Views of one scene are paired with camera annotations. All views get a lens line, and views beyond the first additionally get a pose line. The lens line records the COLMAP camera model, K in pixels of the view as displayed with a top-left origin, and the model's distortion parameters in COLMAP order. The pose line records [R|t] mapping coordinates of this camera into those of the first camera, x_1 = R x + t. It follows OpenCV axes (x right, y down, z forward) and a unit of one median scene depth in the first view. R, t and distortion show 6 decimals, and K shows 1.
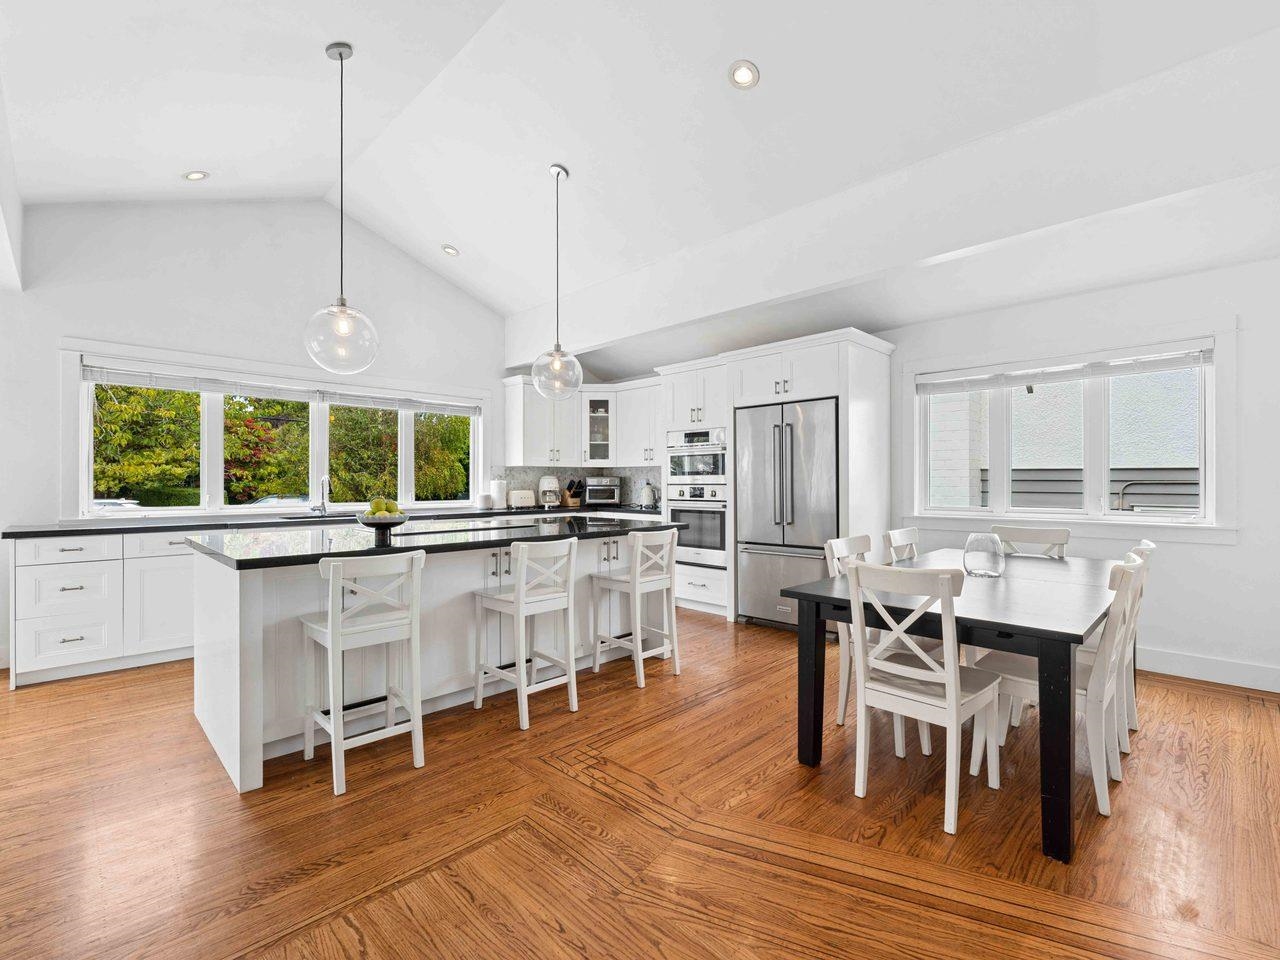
lens RADIAL K [[584.8, 0, 661.3], [0, 584.8, 479.0], [0, 0, 1]] dist [0.003136, -0.001597]
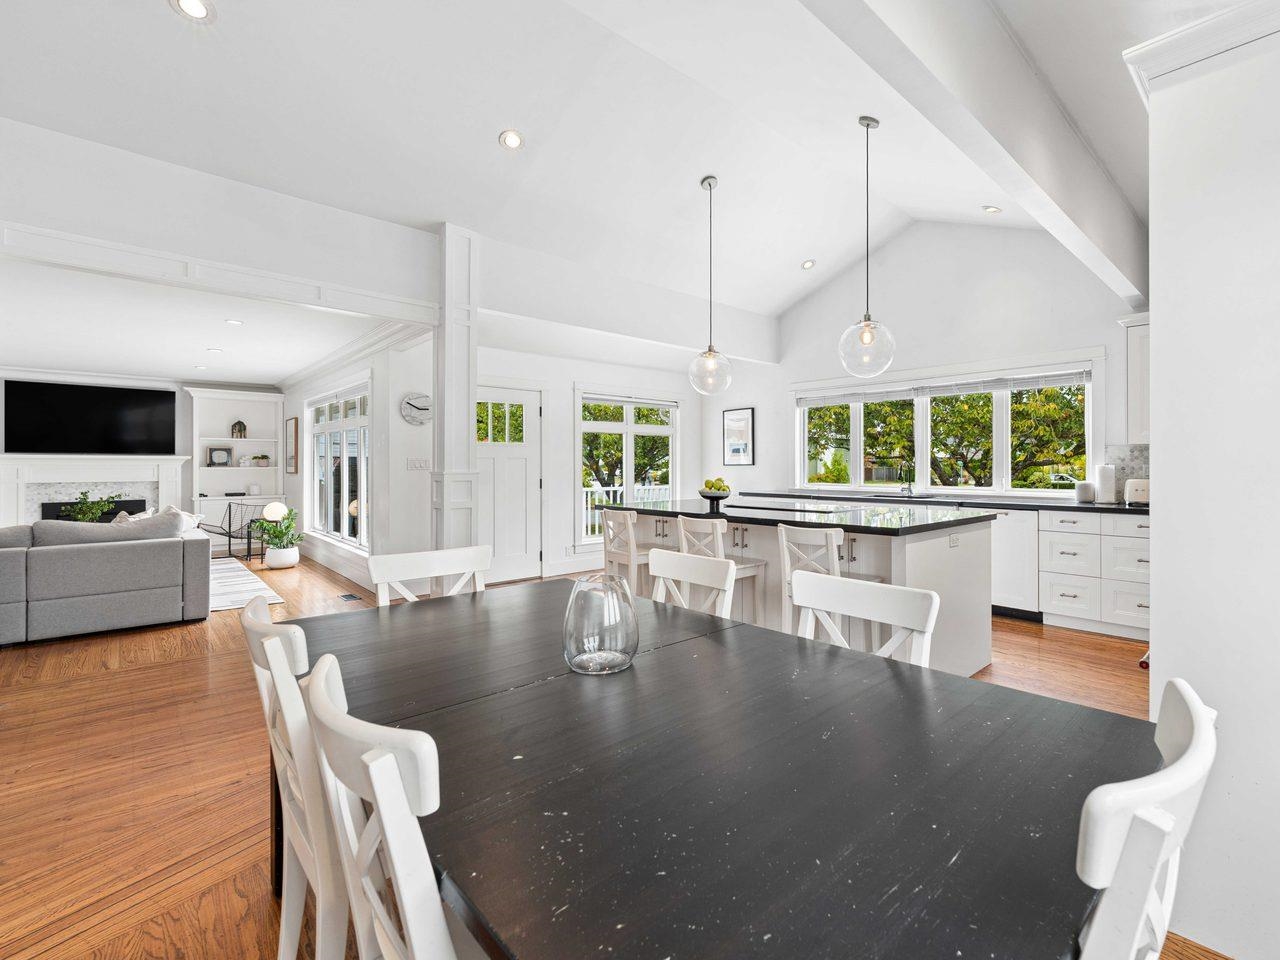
lens RADIAL K [[584.8, 0, 719.3], [0, 584.8, 469.7], [0, 0, 1]] dist [0.003136, -0.001597]
pose [[-0.005655, 0.005664, -0.999968, 0.534281], [0.005153, 0.999971, 0.005635, 0.001609], [0.999971, -0.005121, -0.005684, 0.576769]]
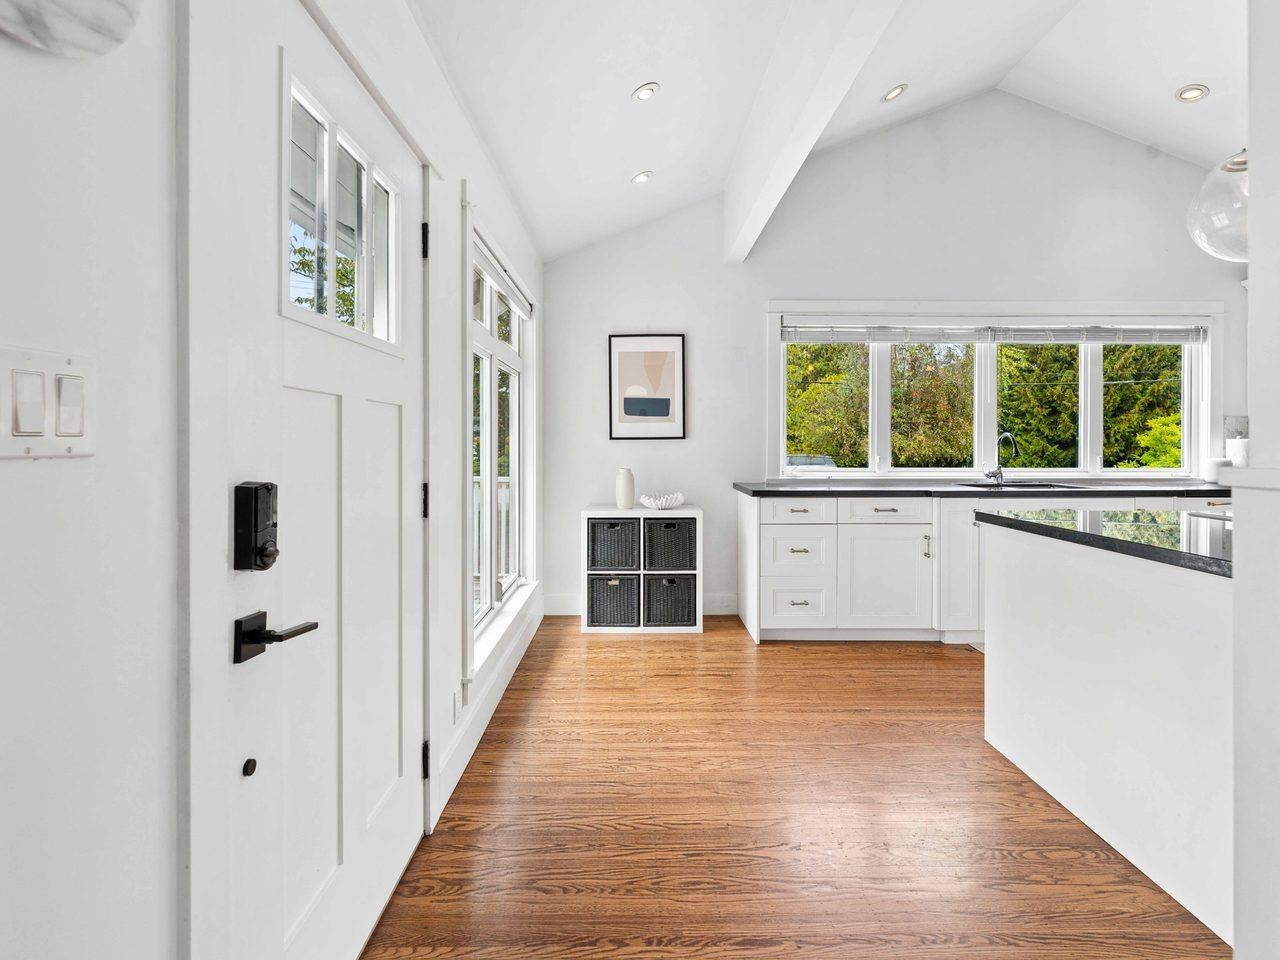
lens RADIAL K [[584.8, 0, 635.4], [0, 584.8, 455.4], [0, 0, 1]] dist [0.003136, -0.001597]
pose [[0.702634, 0.009398, -0.711490, -0.328337], [0.004636, 0.999831, 0.017785, 0.006584], [0.711537, -0.015795, 0.702472, 0.079804]]
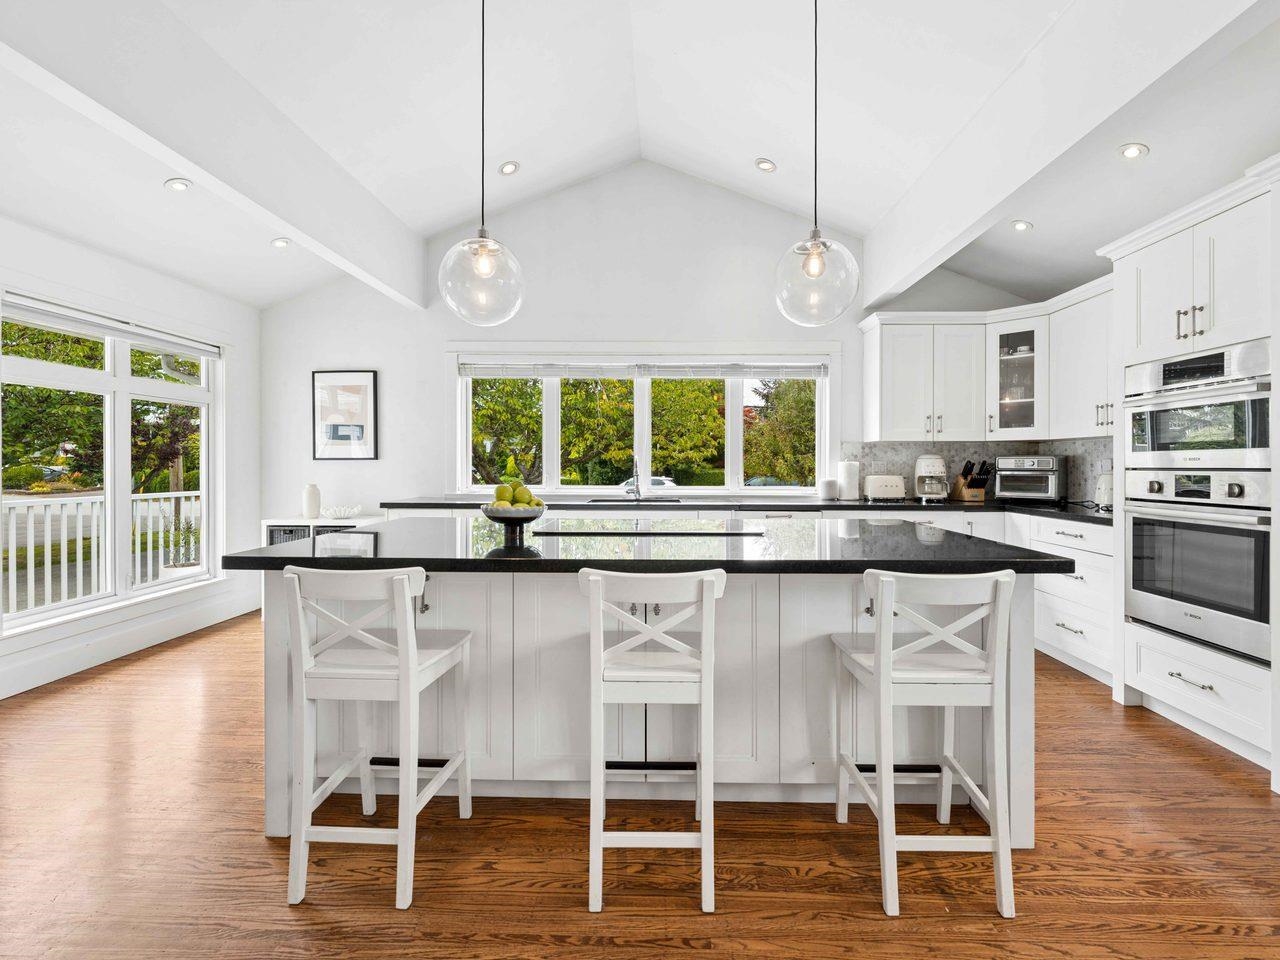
lens RADIAL K [[584.8, 0, 654.6], [0, 584.8, 469.1], [0, 0, 1]] dist [0.003136, -0.001597]
pose [[0.683058, 0.008377, -0.730316, 0.108174], [0.000912, 0.999924, 0.012322, 0.002979], [0.730364, -0.009083, 0.682998, 0.353283]]
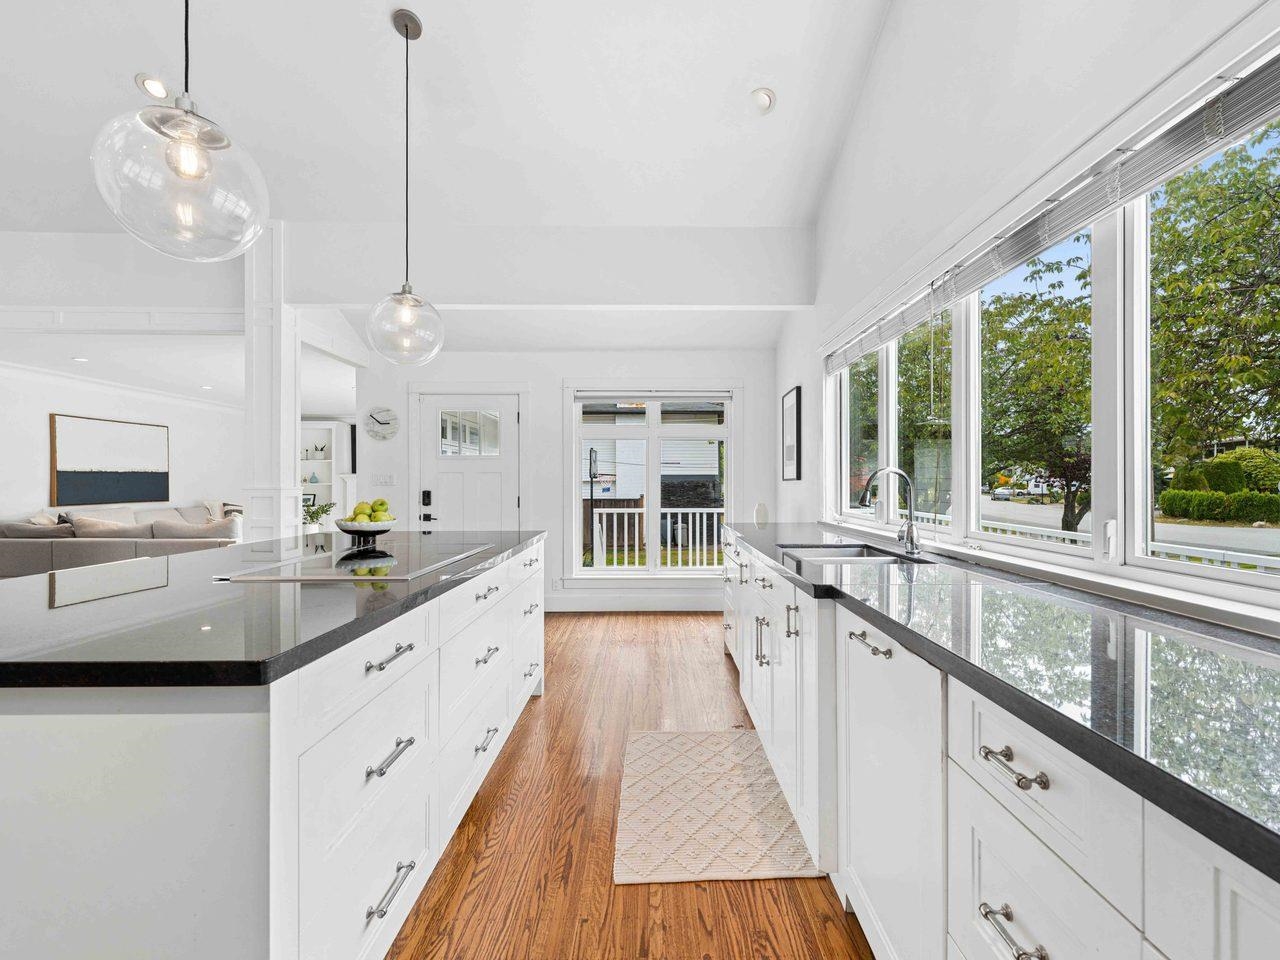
lens RADIAL K [[584.8, 0, 668.5], [0, 584.8, 486.9], [0, 0, 1]] dist [0.003136, -0.001597]
pose [[-0.691769, 0.005237, -0.722100, -0.091143], [0.004491, 0.999986, 0.002950, 0.007310], [0.722105, -0.001202, -0.691783, 1.095213]]
